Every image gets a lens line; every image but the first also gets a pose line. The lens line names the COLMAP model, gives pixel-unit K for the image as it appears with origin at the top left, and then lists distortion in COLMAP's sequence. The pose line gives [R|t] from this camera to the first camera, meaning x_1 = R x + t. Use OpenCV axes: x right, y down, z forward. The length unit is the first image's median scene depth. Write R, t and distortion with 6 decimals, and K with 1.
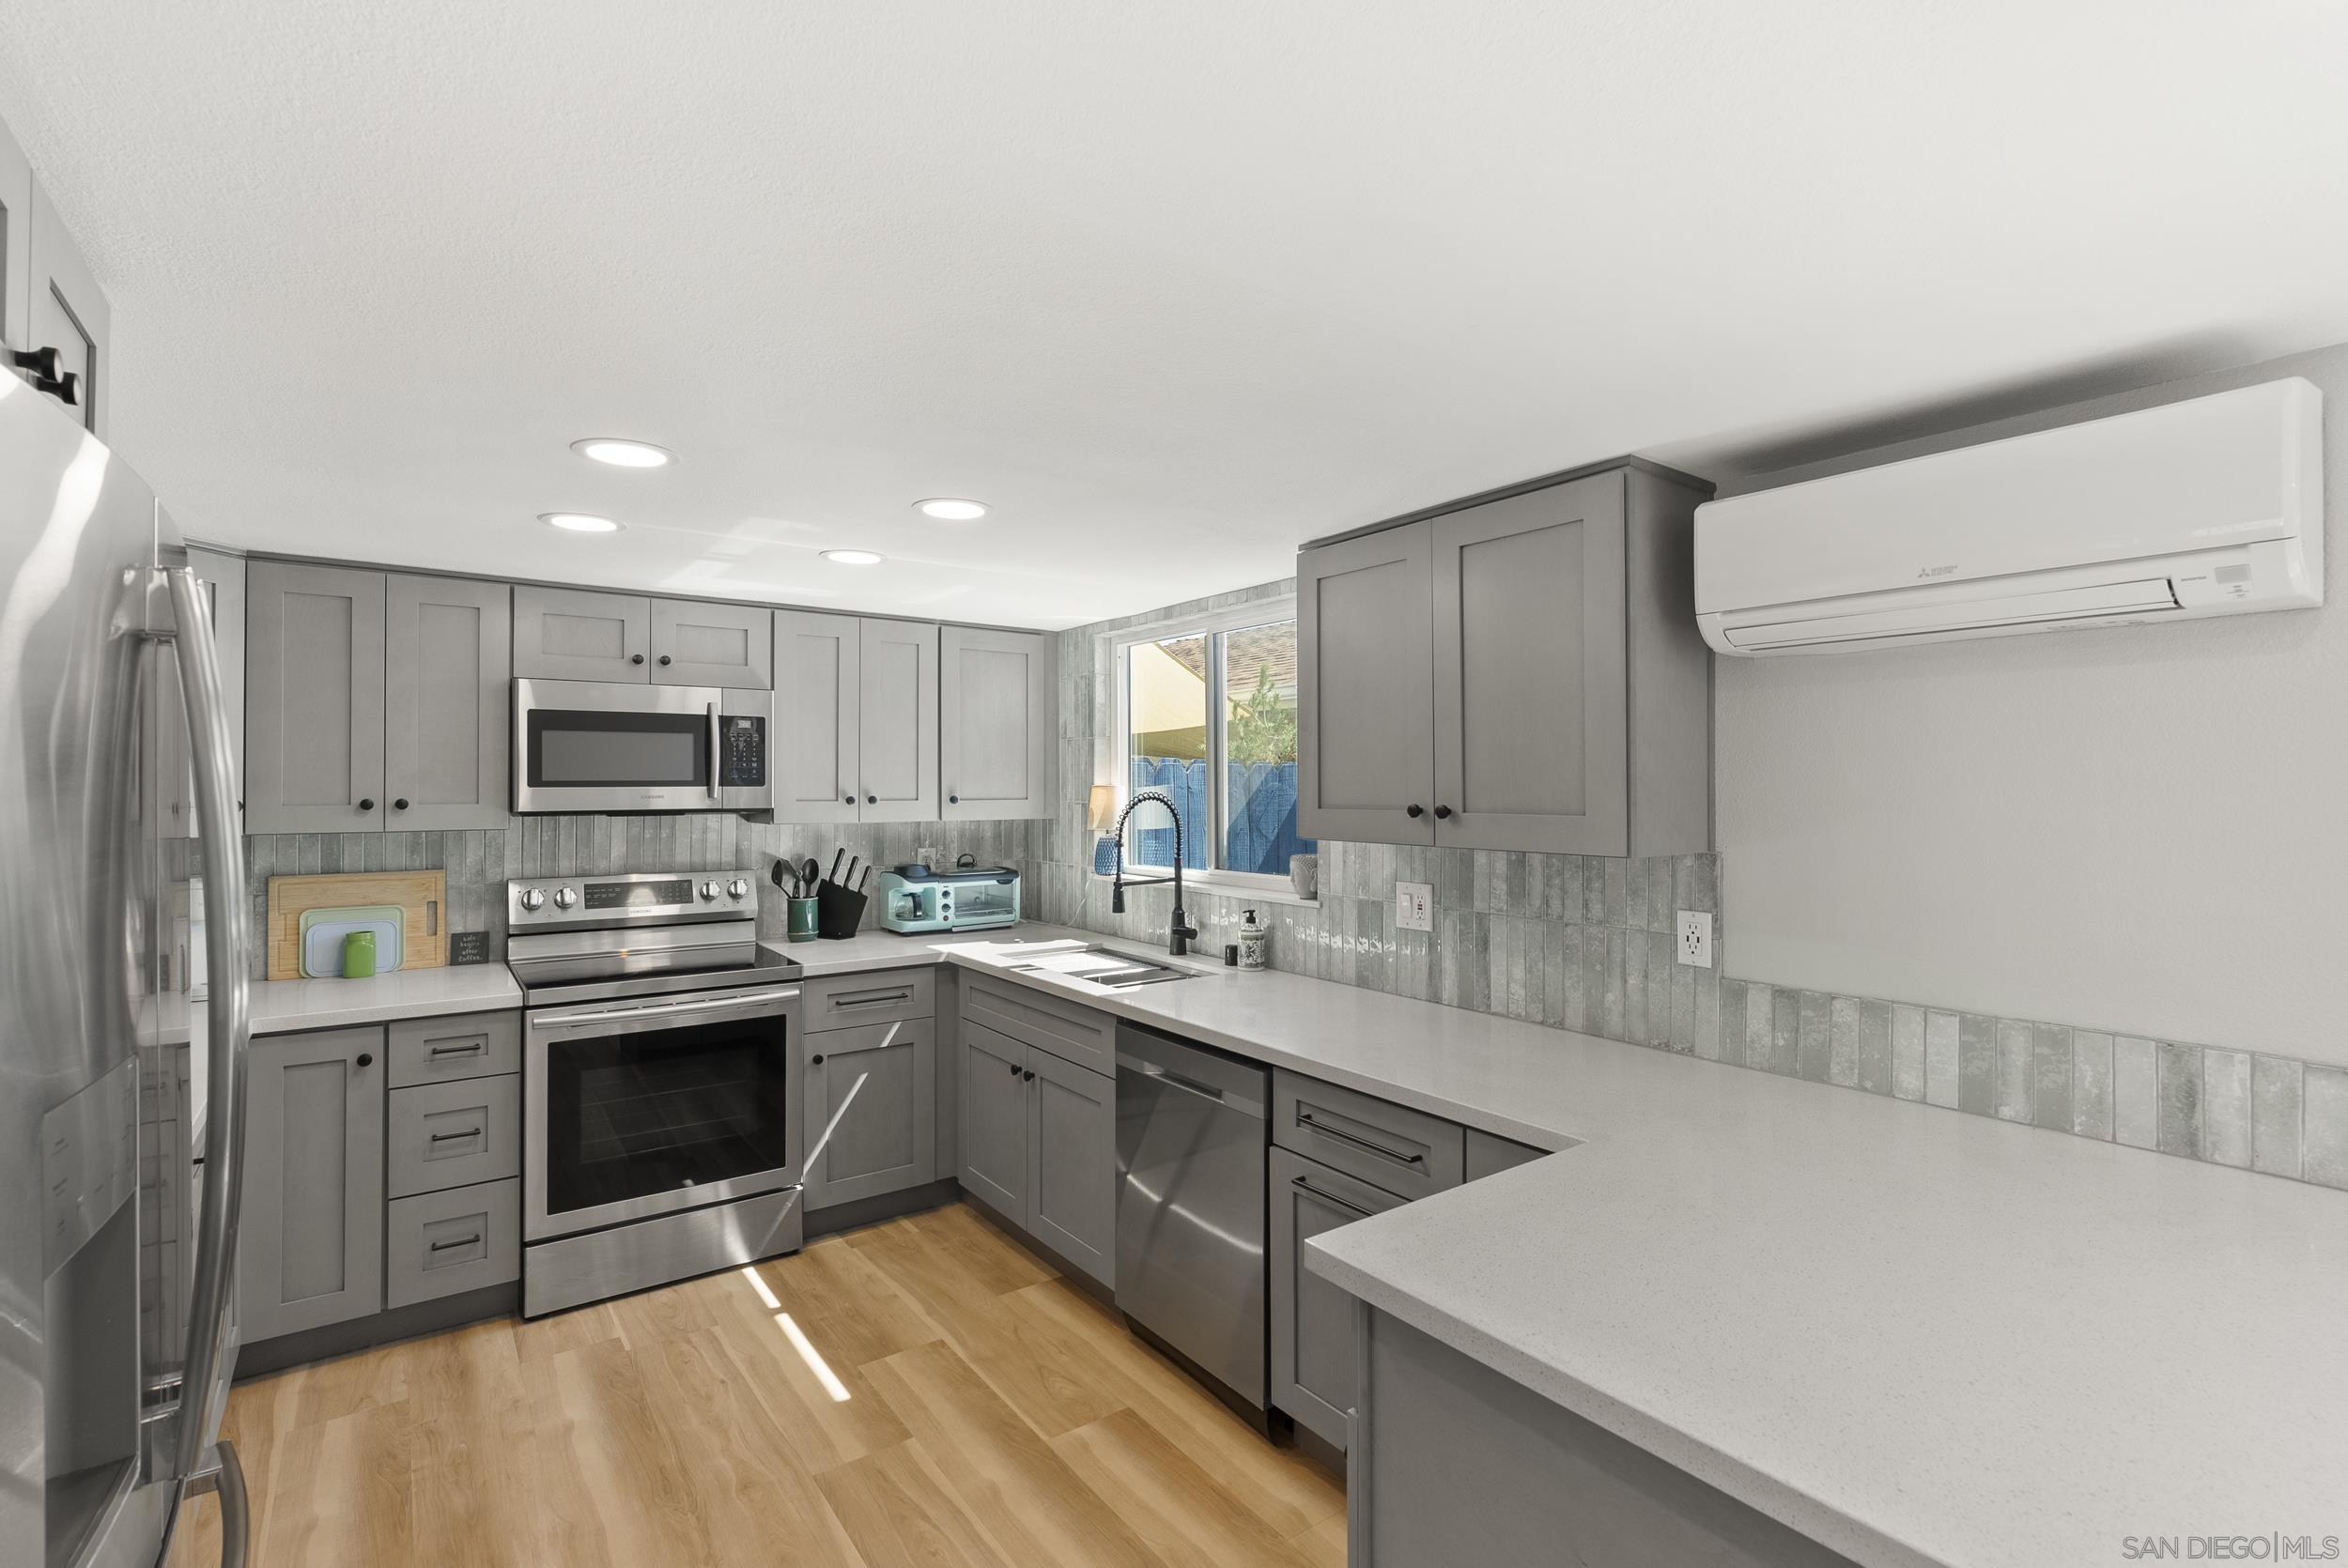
lens RADIAL K [[1077.7, 0, 1173.2], [0, 1077.7, 783.4], [0, 0, 1]] dist [-0.001061, -0.000293]
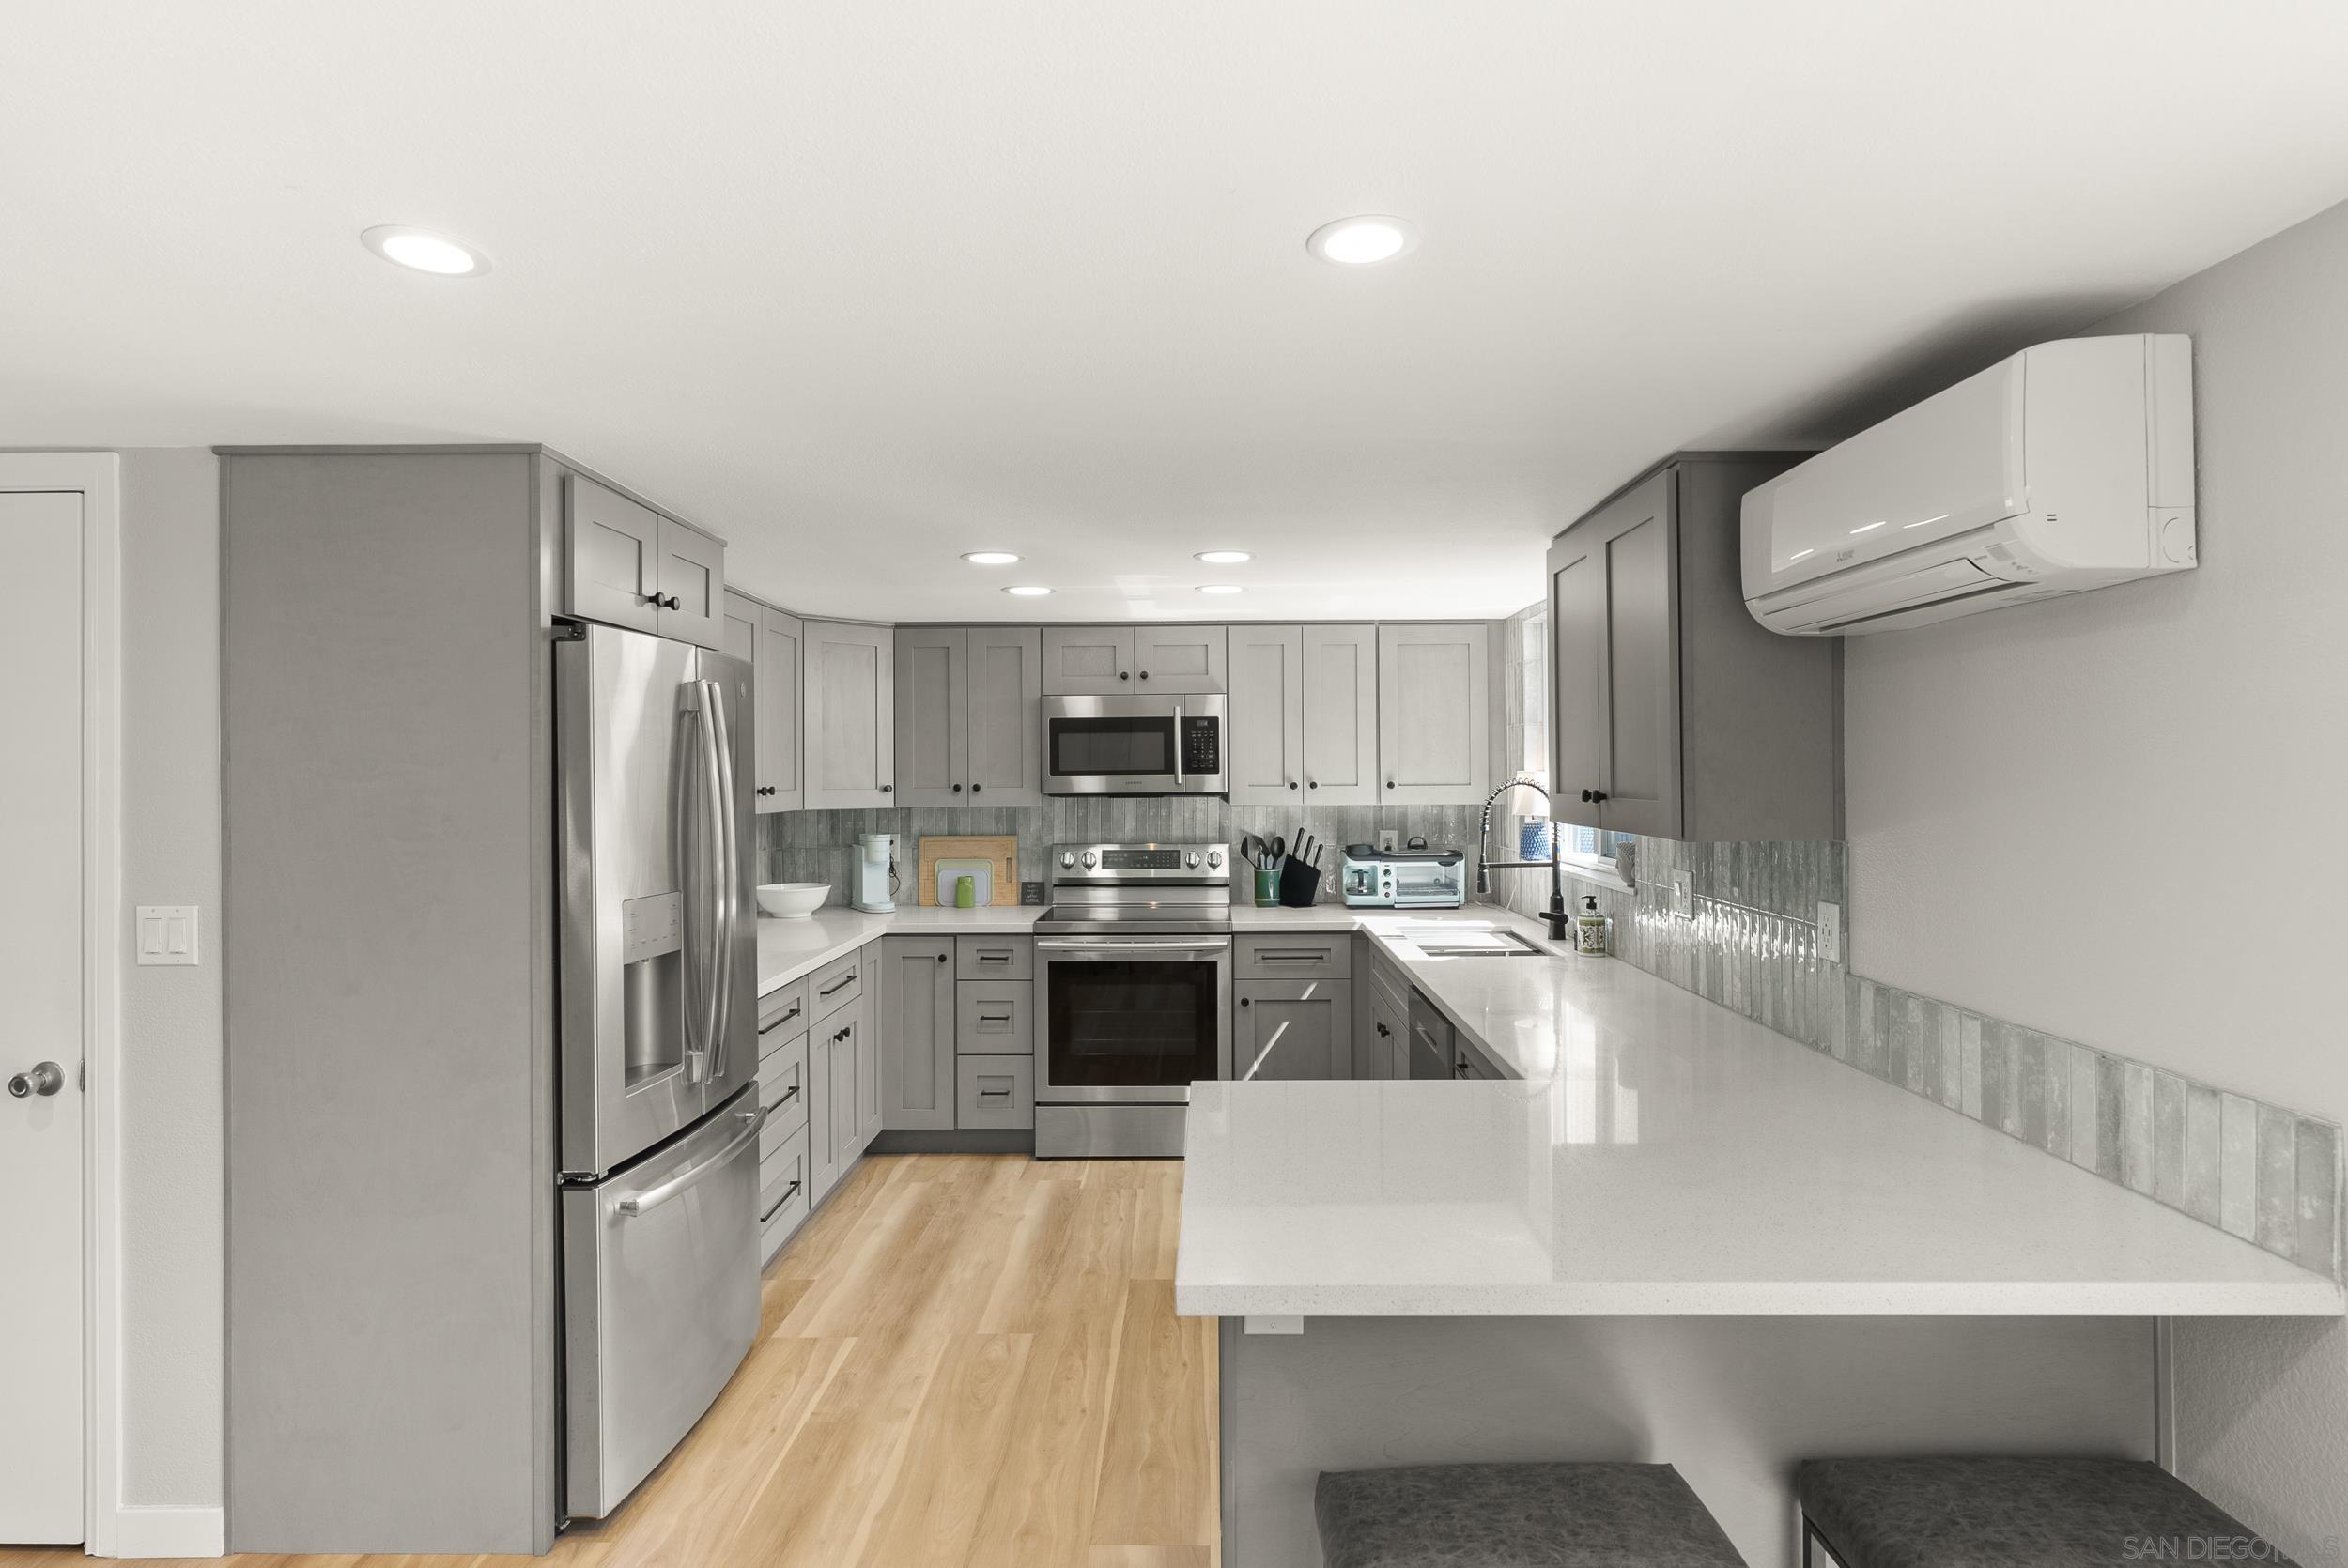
lens RADIAL K [[1257.6, 0, 1177.1], [0, 1257.6, 776.3], [0, 0, 1]] dist [0.002712, 0.001350]
pose [[0.792484, -0.003577, -0.609882, 0.530585], [0.008278, 0.999954, 0.004892, -0.002379], [0.609837, -0.008925, 0.792477, -0.172729]]
